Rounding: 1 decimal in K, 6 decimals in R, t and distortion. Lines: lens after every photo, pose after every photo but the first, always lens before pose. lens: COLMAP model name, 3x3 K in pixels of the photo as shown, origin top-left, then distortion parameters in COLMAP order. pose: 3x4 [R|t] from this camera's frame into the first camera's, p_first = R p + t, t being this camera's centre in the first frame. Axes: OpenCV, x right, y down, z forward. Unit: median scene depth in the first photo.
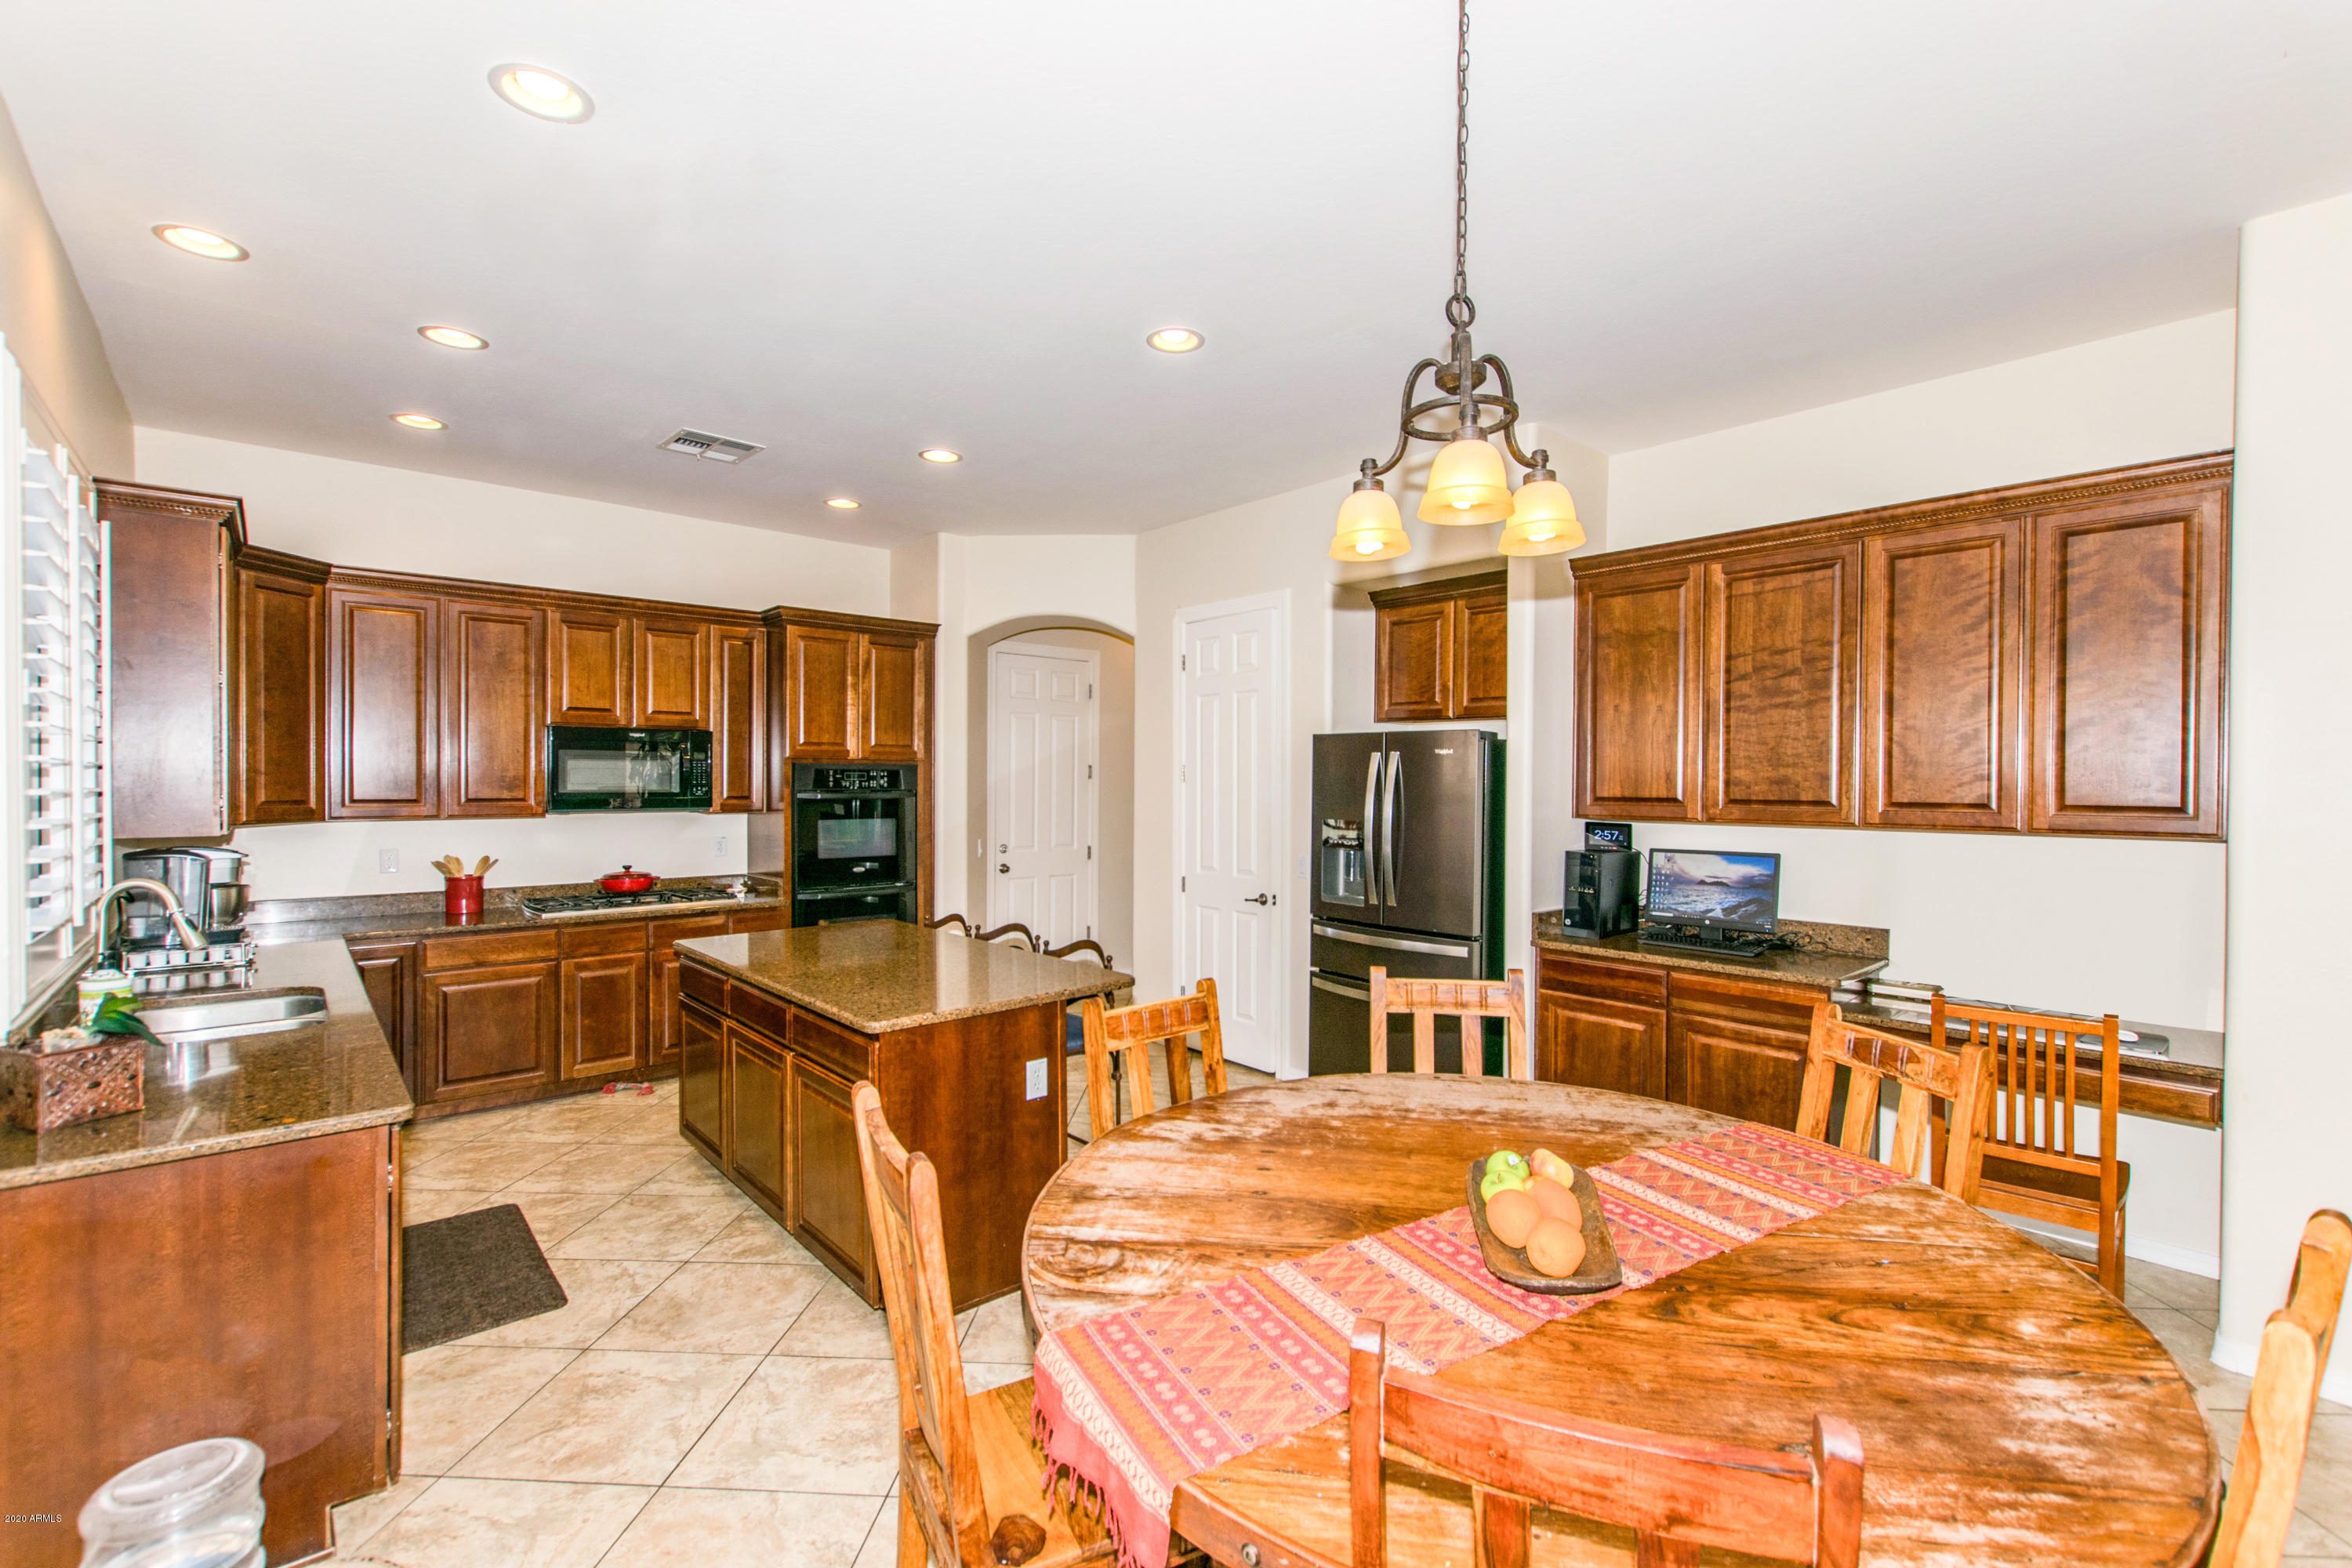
lens RADIAL K [[1024.0, 0, 1174.7], [0, 1024.0, 788.9], [0, 0, 1]] dist [0.000648, -0.000087]
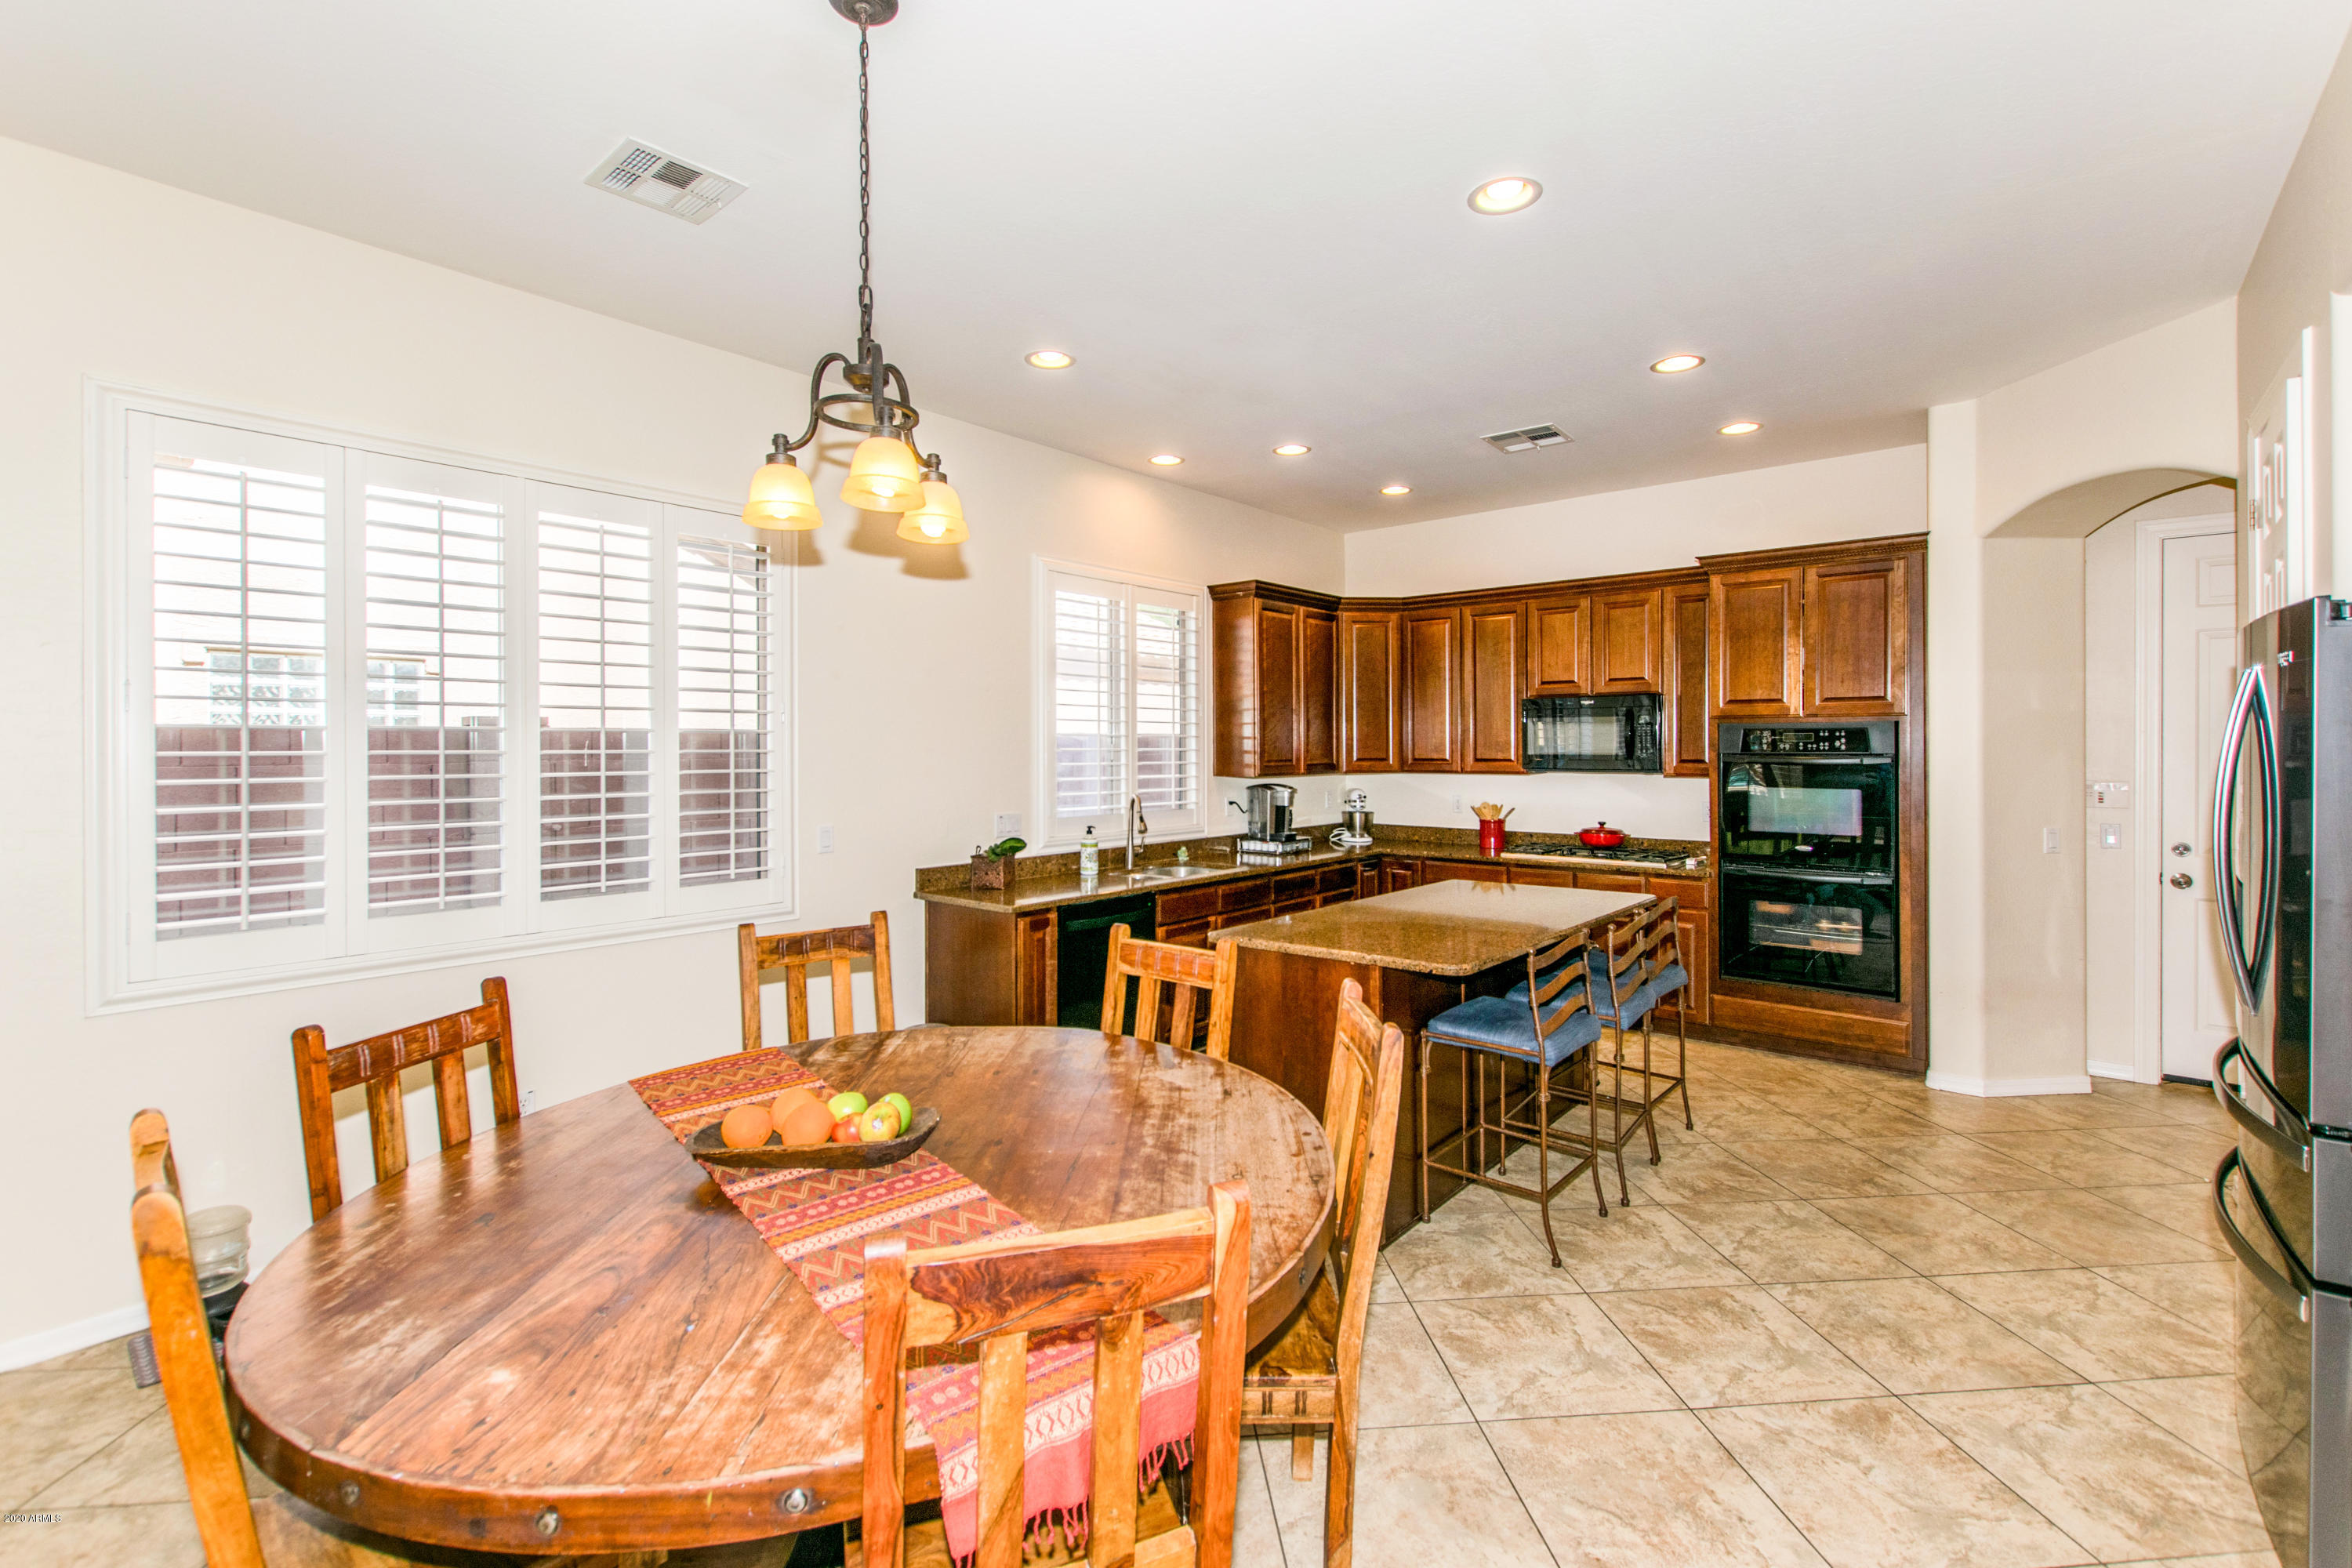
lens RADIAL K [[1024.0, 0, 1170.2], [0, 1024.0, 744.7], [0, 0, 1]] dist [0.000648, -0.000087]
pose [[0.142510, -0.006033, -0.989775, 0.582241], [-0.005969, 0.999958, -0.006954, 0.003525], [0.989775, 0.006899, 0.142468, 0.473666]]
